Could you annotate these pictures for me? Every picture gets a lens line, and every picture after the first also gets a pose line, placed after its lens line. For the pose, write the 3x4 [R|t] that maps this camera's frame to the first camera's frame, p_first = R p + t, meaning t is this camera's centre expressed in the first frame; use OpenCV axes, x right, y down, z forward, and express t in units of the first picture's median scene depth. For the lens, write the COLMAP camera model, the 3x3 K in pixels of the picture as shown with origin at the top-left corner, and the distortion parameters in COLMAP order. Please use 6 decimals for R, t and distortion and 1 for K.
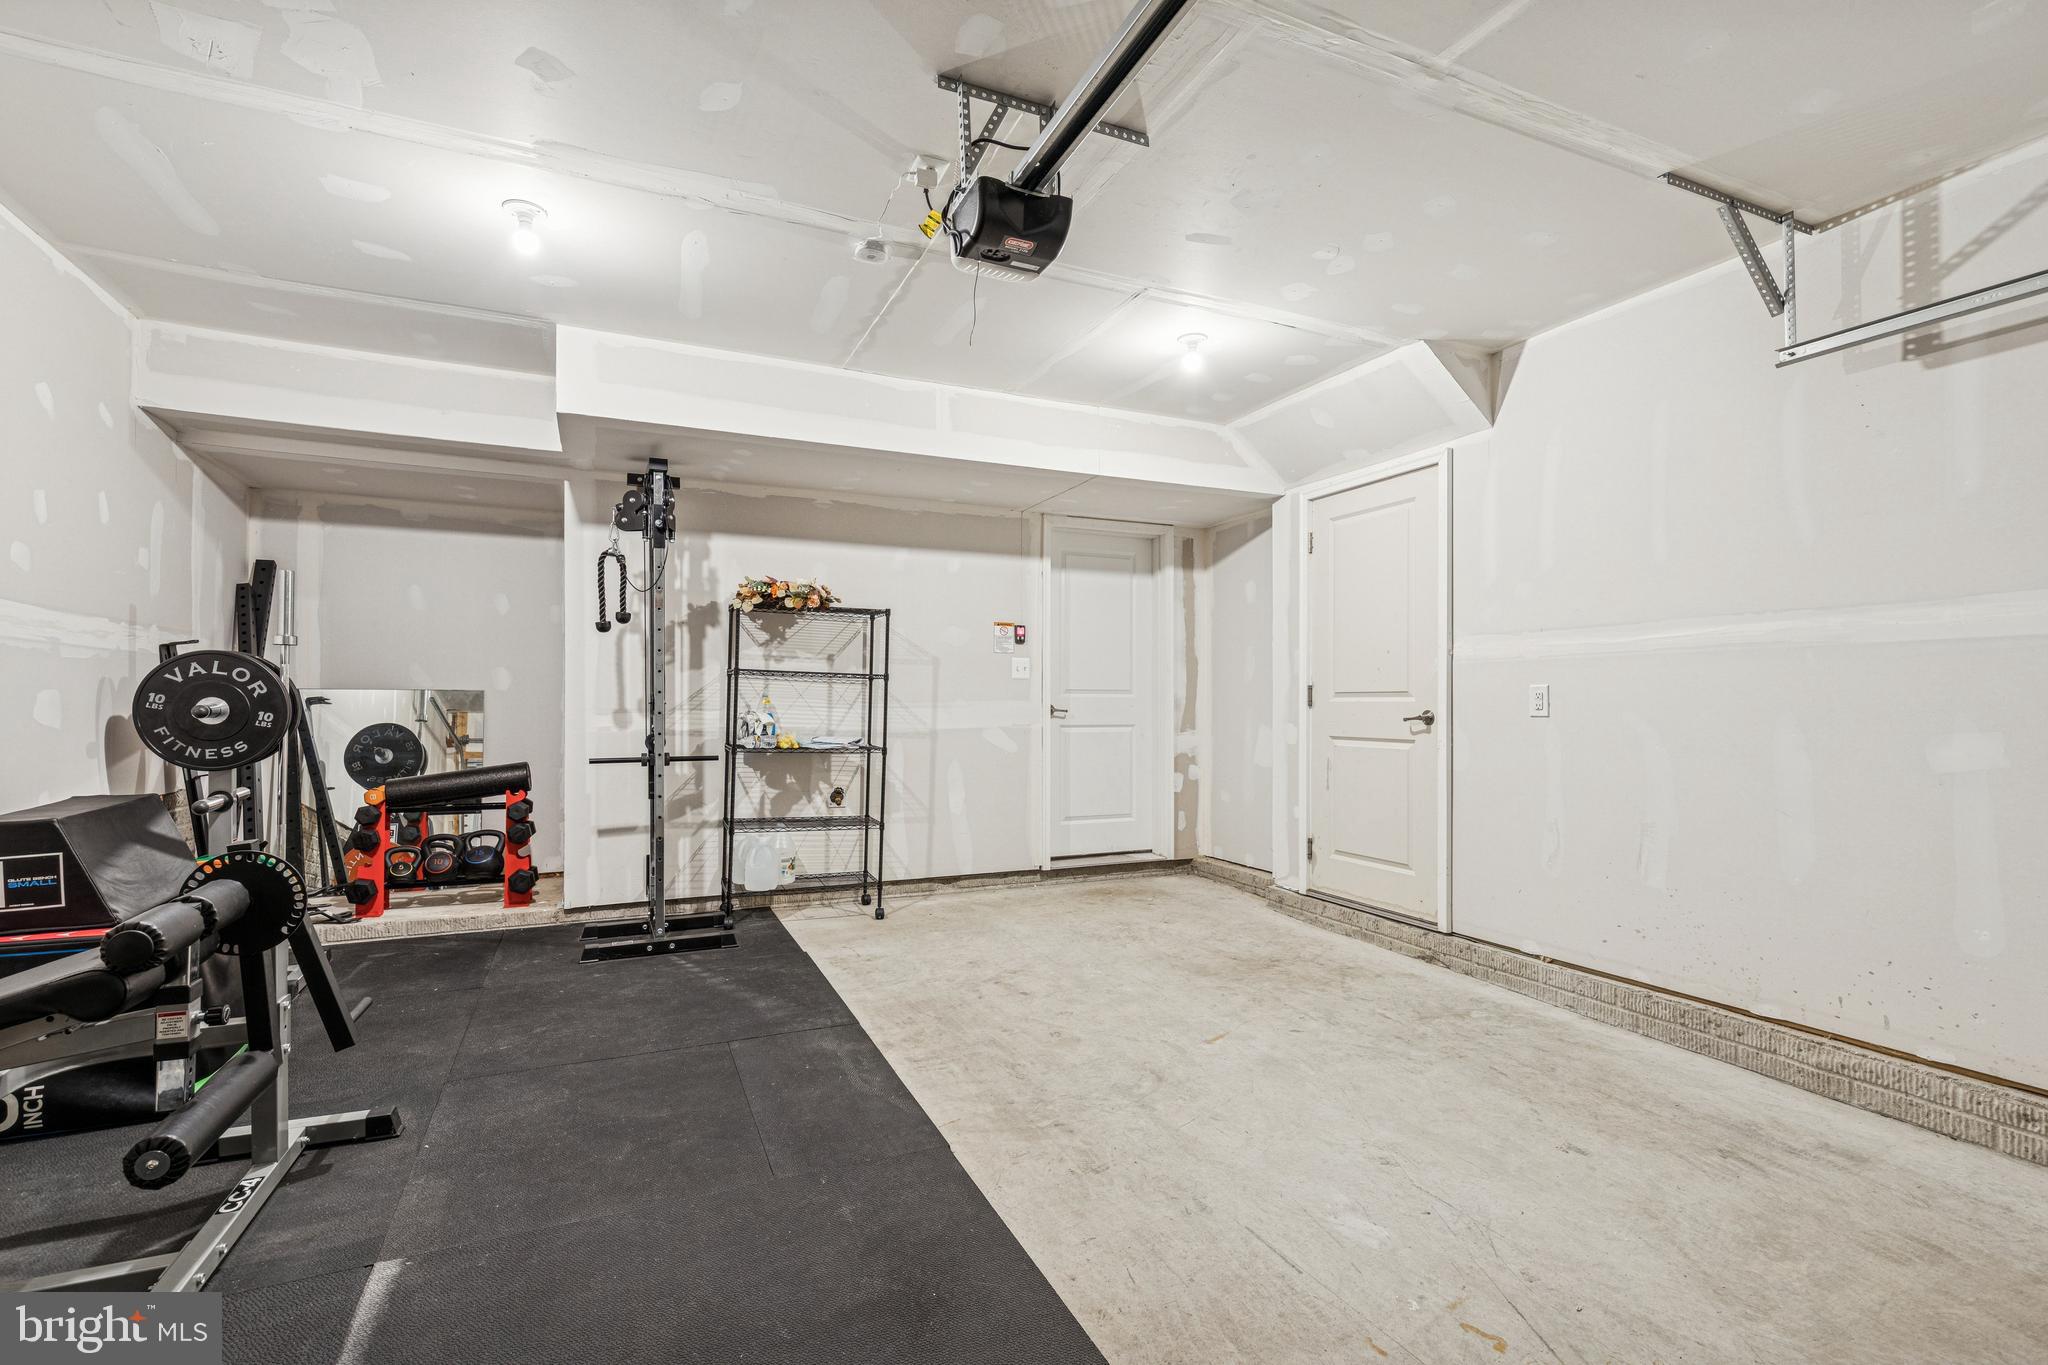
lens RADIAL K [[922.0, 0, 1016.0], [0, 922.0, 694.6], [0, 0, 1]] dist [0.011266, -0.000538]
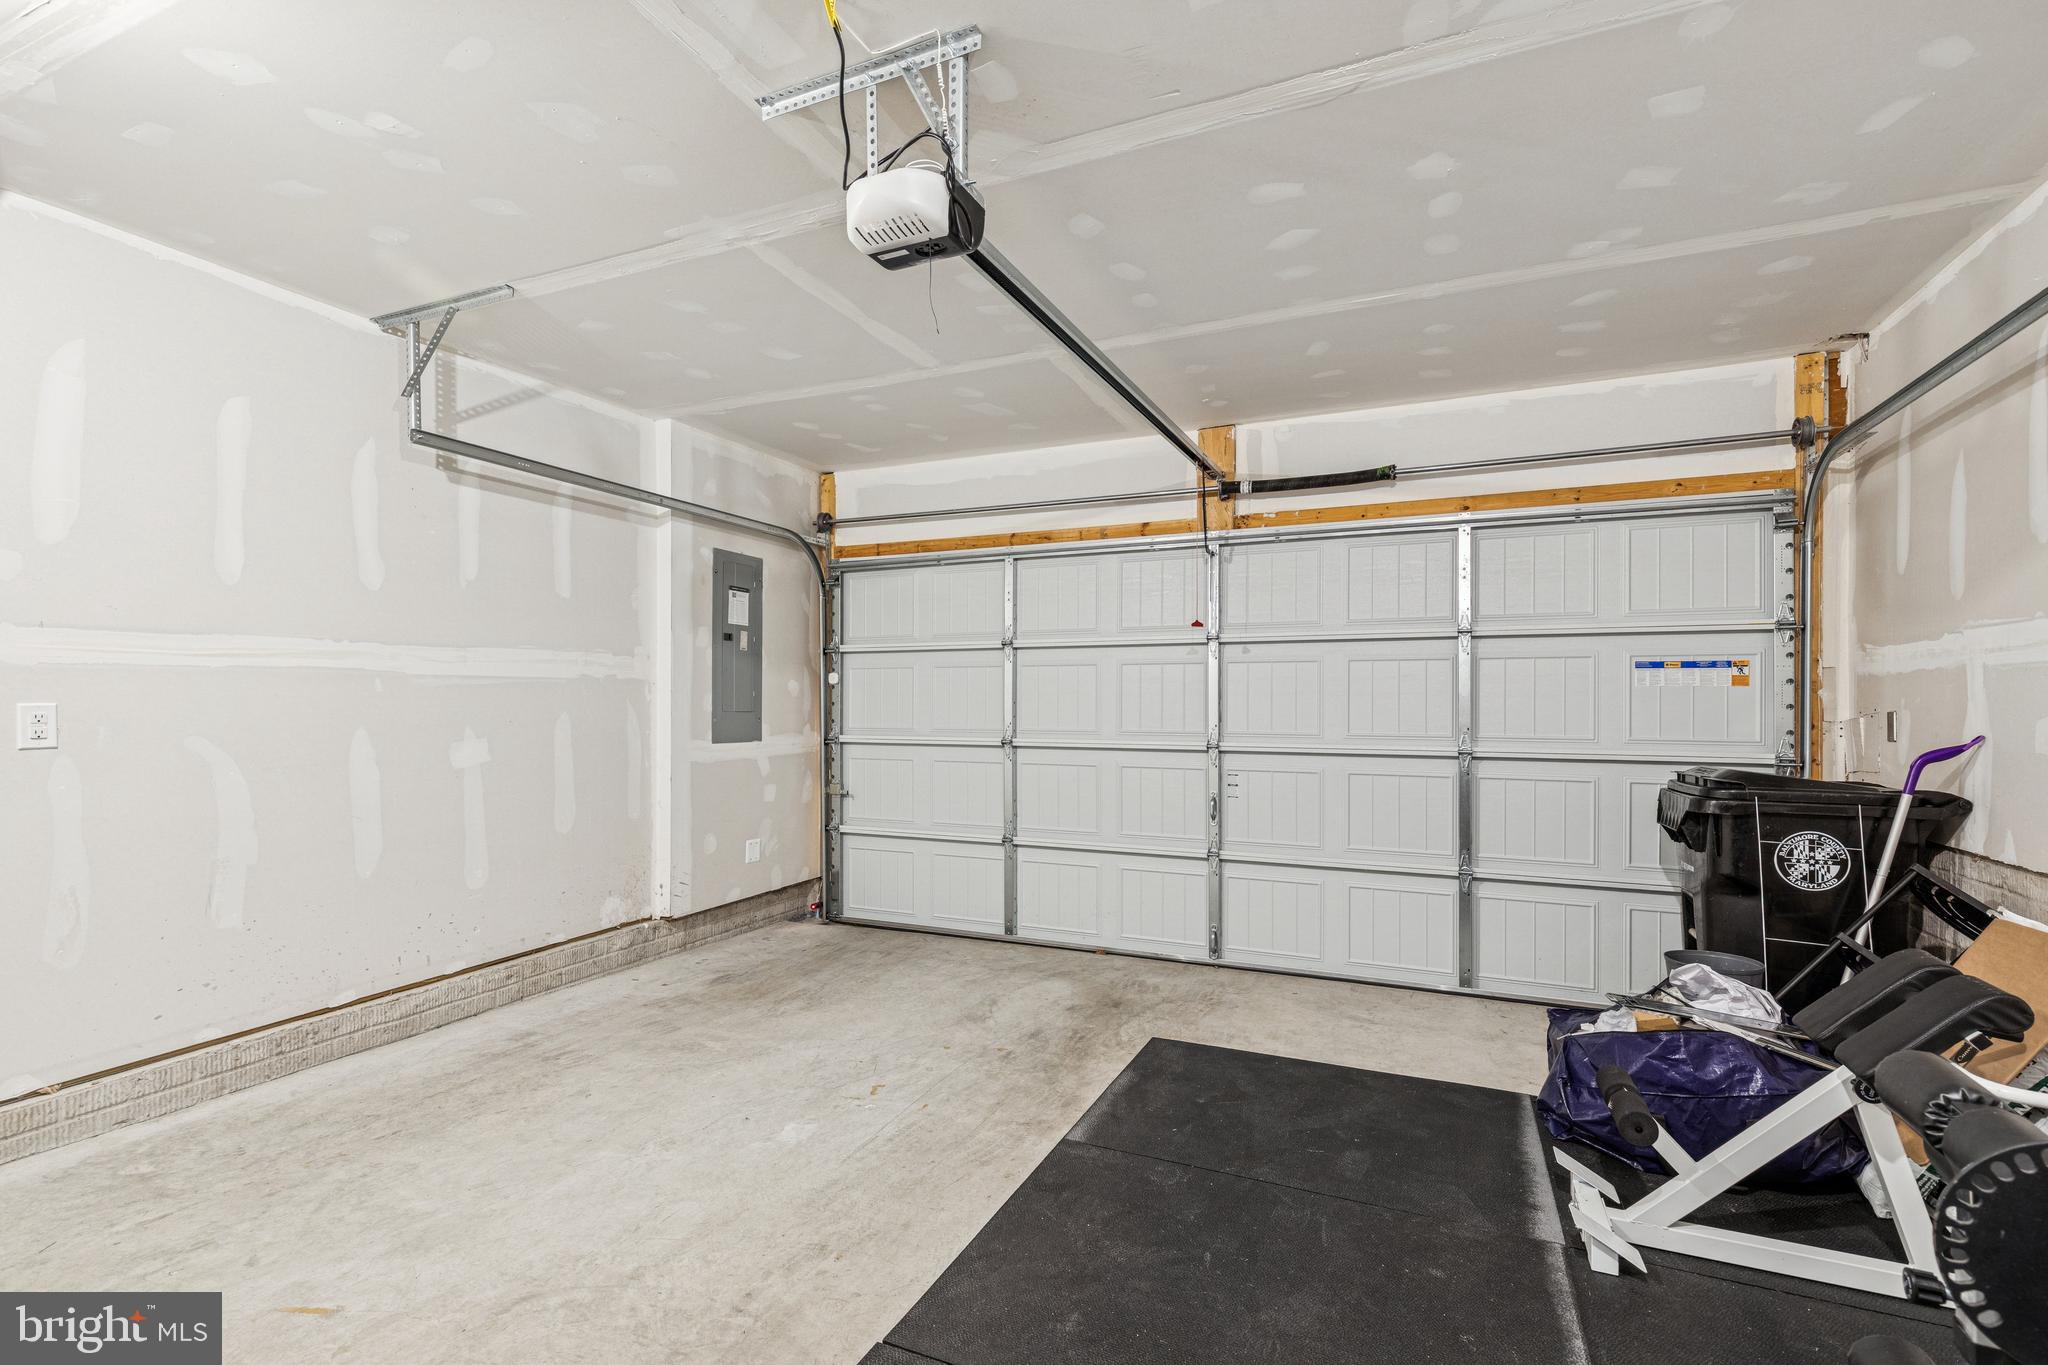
lens RADIAL K [[935.4, 0, 1018.7], [0, 935.4, 706.4], [0, 0, 1]] dist [0.009343, -0.001107]
pose [[-0.663197, -0.007785, 0.748404, -0.429423], [-0.007506, 0.999965, 0.003750, -0.015797], [-0.748407, -0.003131, -0.663233, 0.860005]]
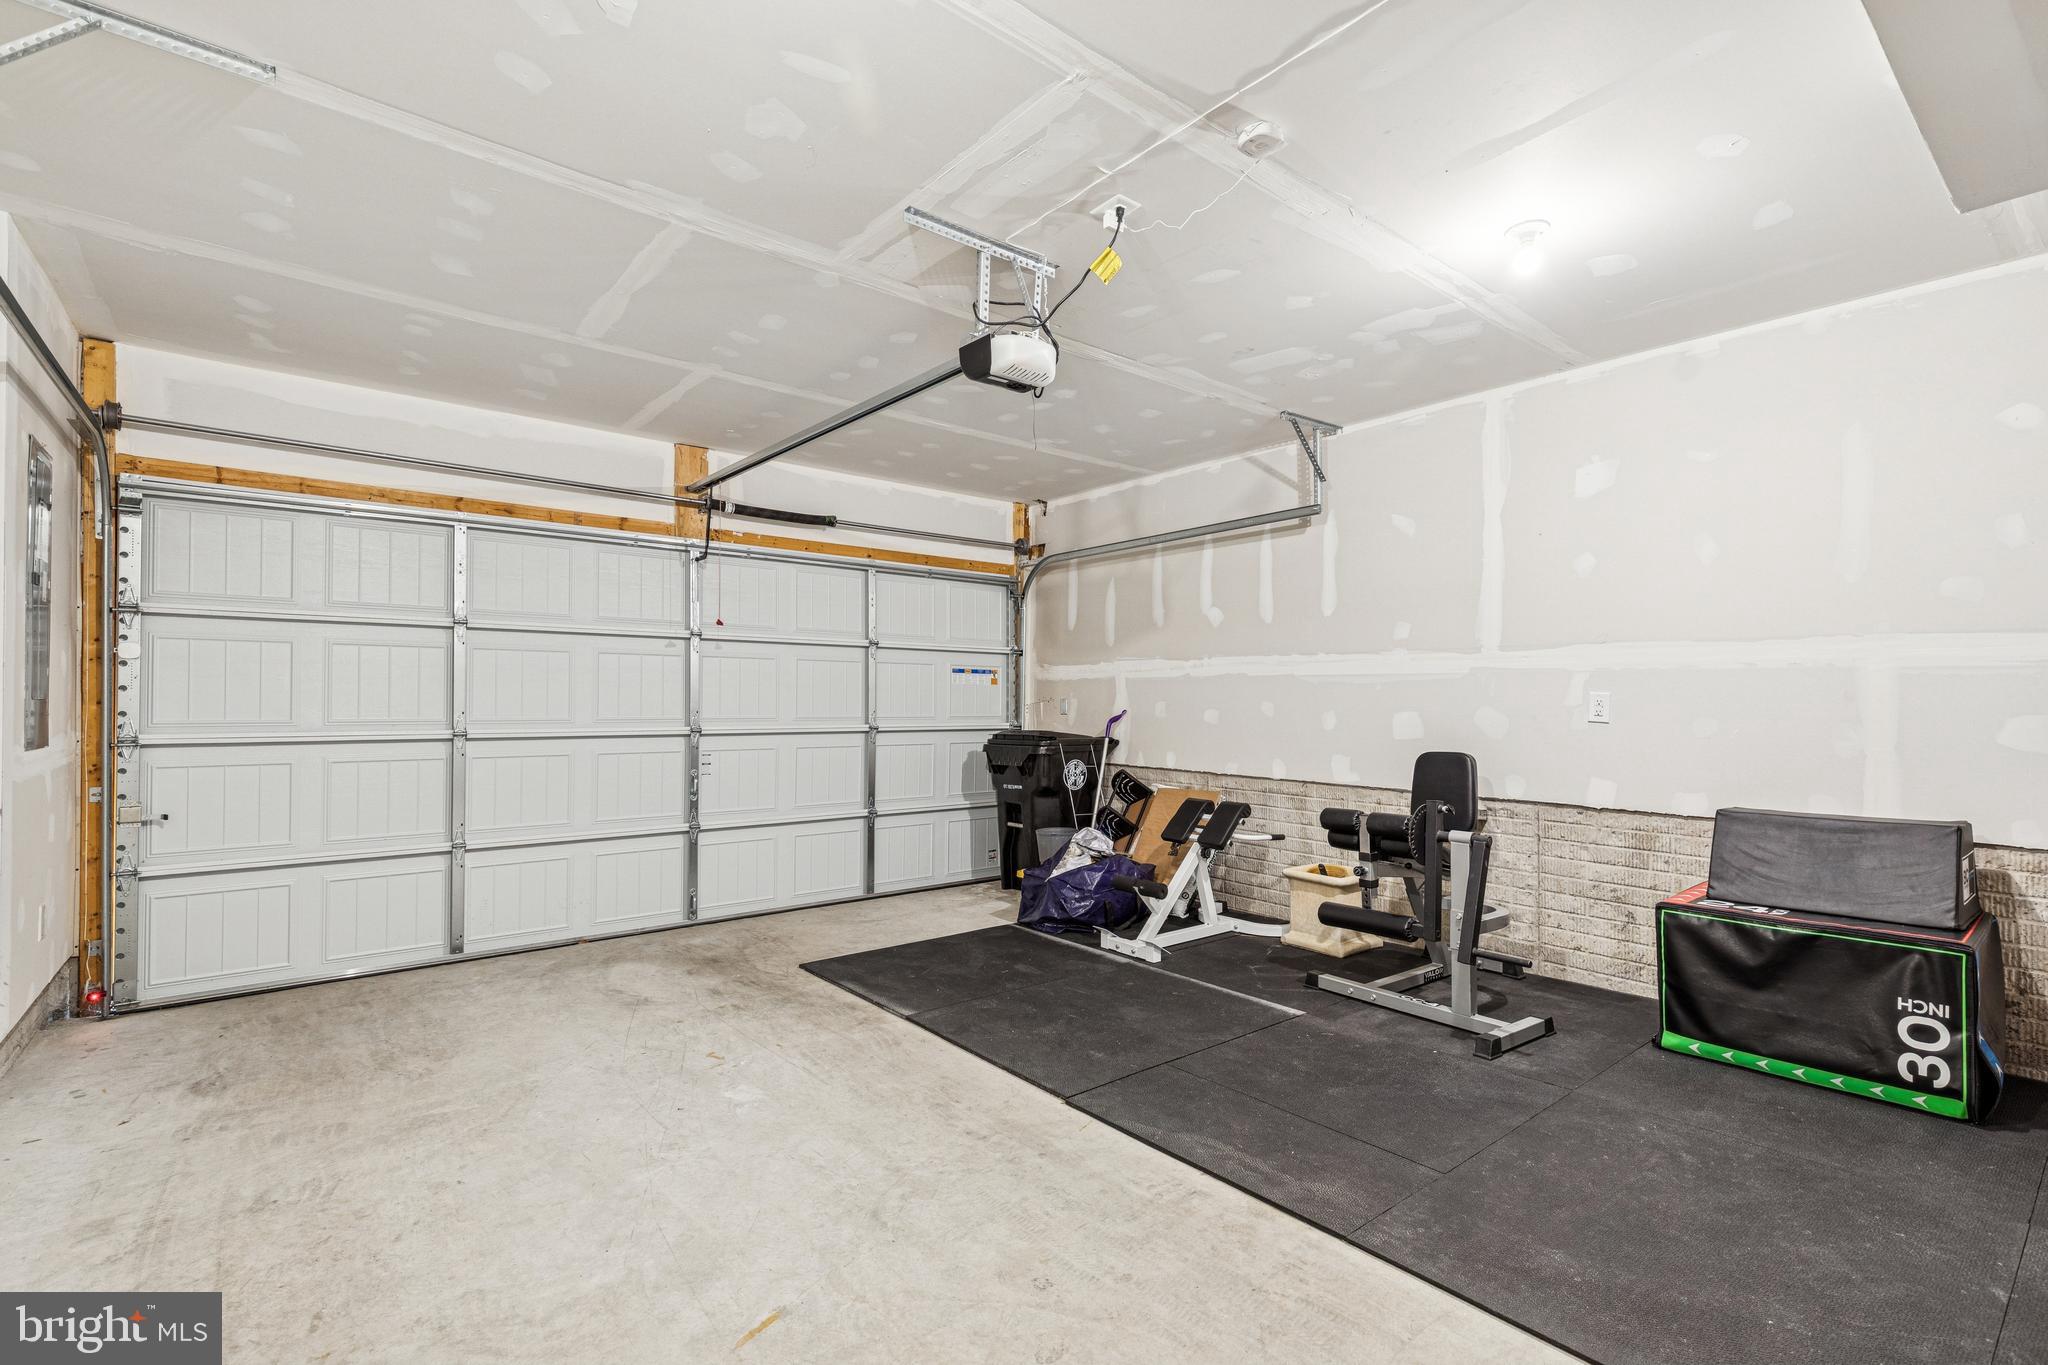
lens RADIAL K [[932.5, 0, 1026.2], [0, 932.5, 696.2], [0, 0, 1]] dist [0.010148, -0.001143]
pose [[-0.965718, -0.011544, -0.259338, 0.174113], [-0.009781, 0.999919, -0.008087, -0.005253], [0.259410, -0.005273, -0.965753, 1.289169]]
